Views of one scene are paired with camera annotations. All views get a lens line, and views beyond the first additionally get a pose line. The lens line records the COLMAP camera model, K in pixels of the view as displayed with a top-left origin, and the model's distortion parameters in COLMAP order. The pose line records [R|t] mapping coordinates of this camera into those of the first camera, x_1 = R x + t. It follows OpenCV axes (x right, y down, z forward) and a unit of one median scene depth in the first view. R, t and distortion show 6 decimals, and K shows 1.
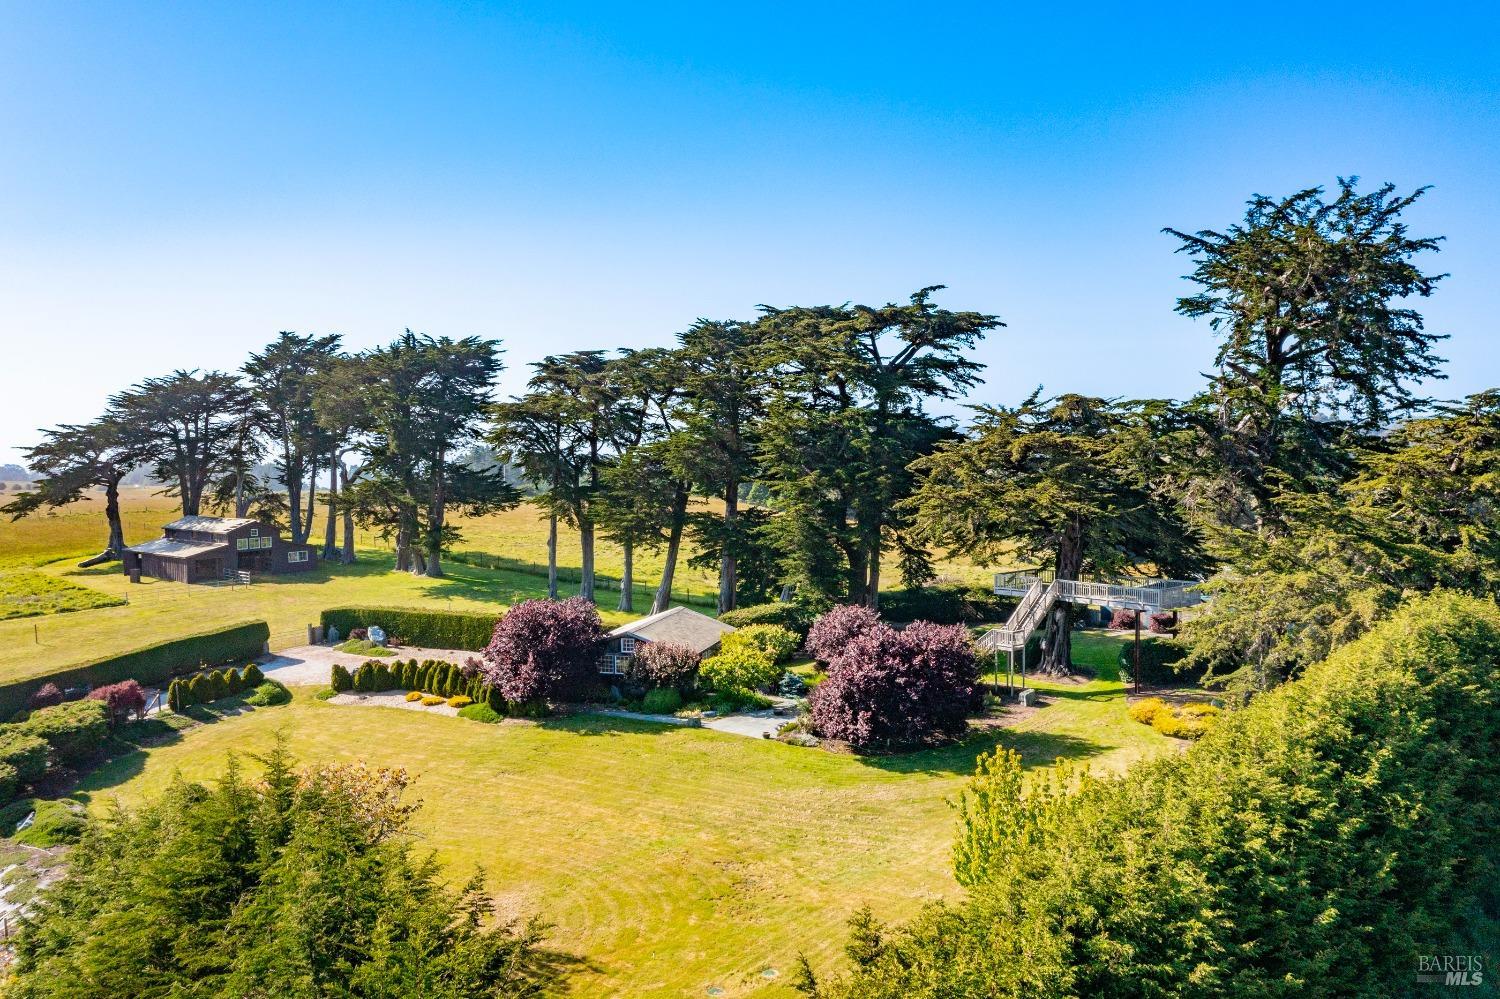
lens RADIAL K [[1200.8, 0, 745.7], [0, 1200.8, 498.7], [0, 0, 1]] dist [0.001247, 0.019215]
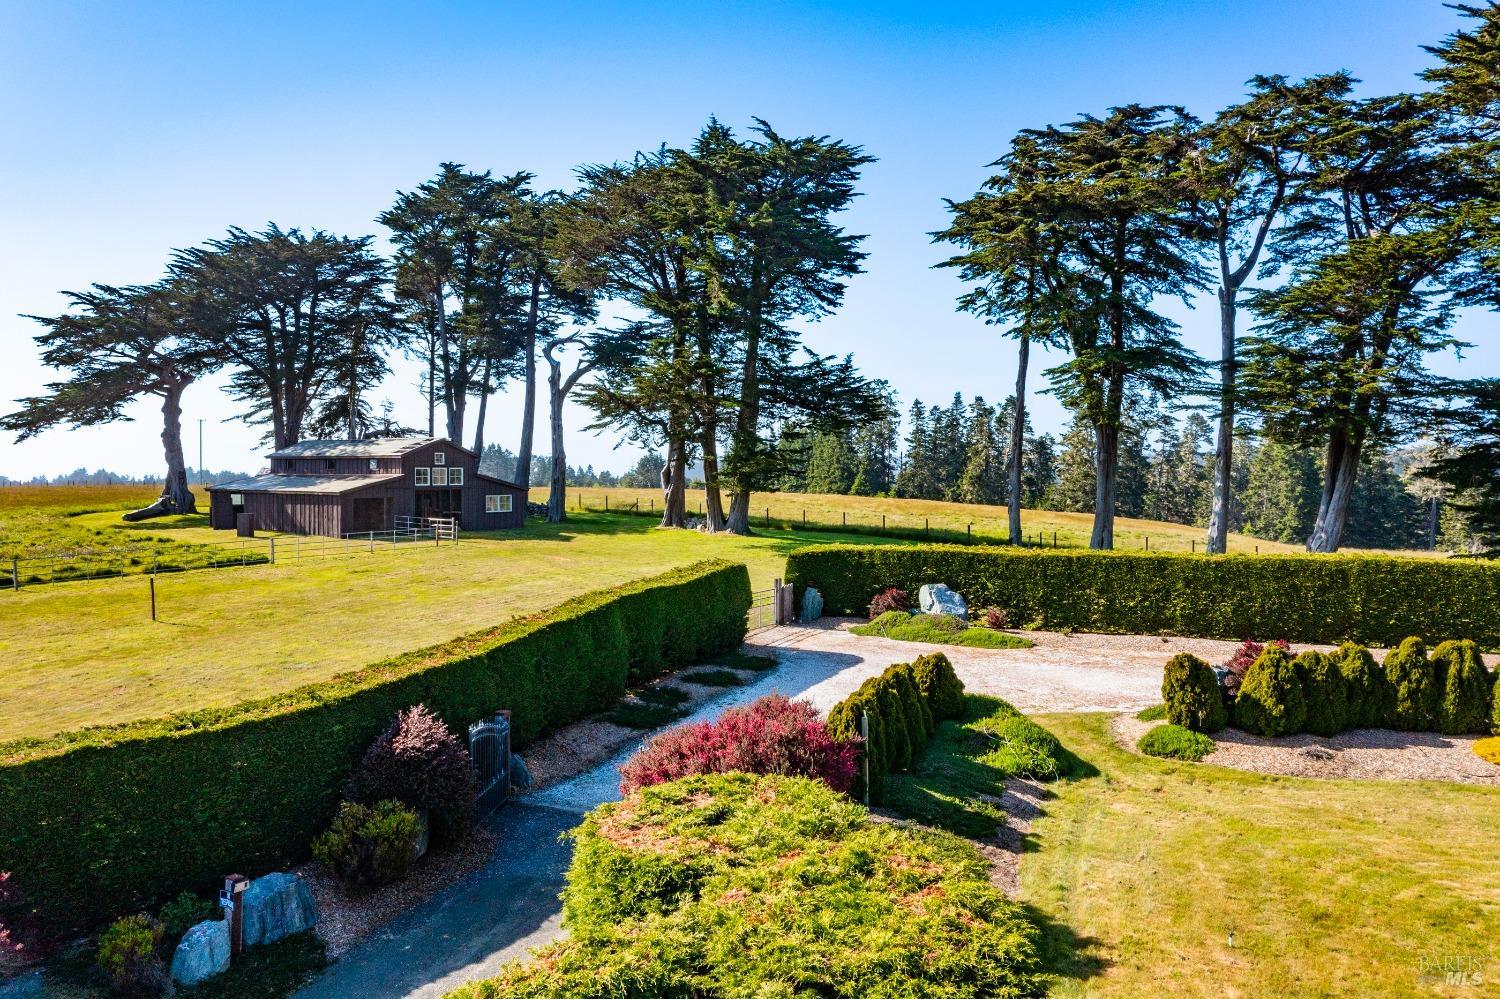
lens RADIAL K [[1200.8, 0, 747.6], [0, 1200.8, 496.5], [0, 0, 1]] dist [0.001247, 0.019215]
pose [[0.998538, 0.010747, 0.052975, -0.263852], [-0.009332, 0.999595, -0.026885, 0.056568], [-0.053242, 0.026351, 0.998234, 0.363989]]
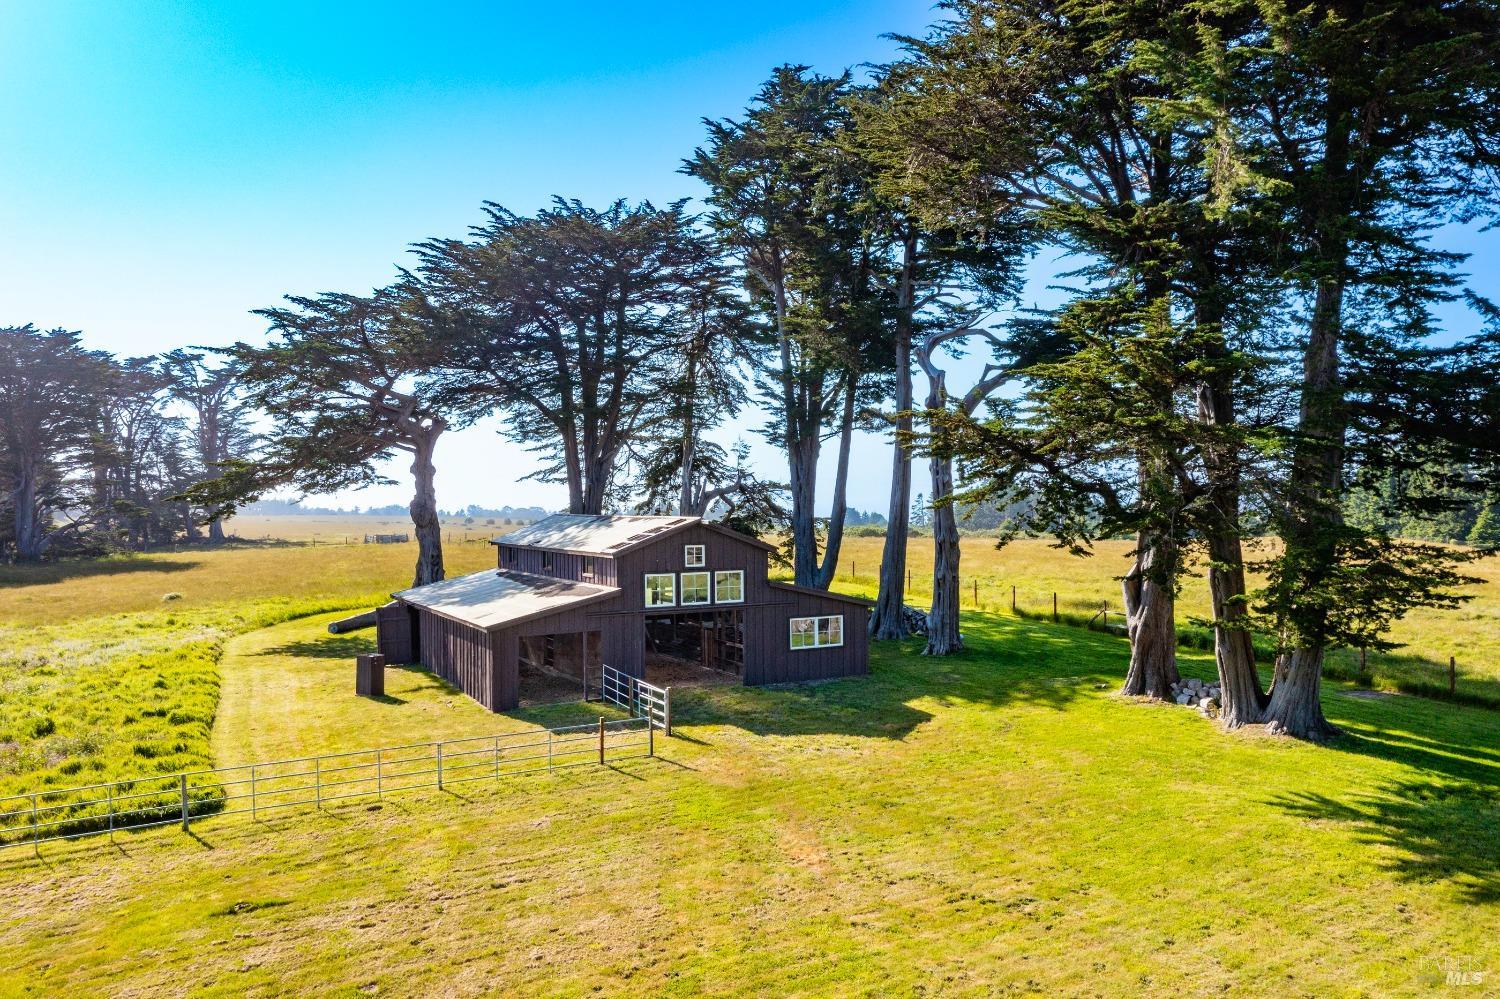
lens RADIAL K [[1200.8, 0, 746.2], [0, 1200.8, 497.3], [0, 0, 1]] dist [0.001247, 0.019215]
pose [[0.925636, 0.000681, -0.378414, -0.249840], [-0.017496, 0.999006, -0.041000, 0.023308], [0.378010, 0.044571, 0.924728, 0.644049]]
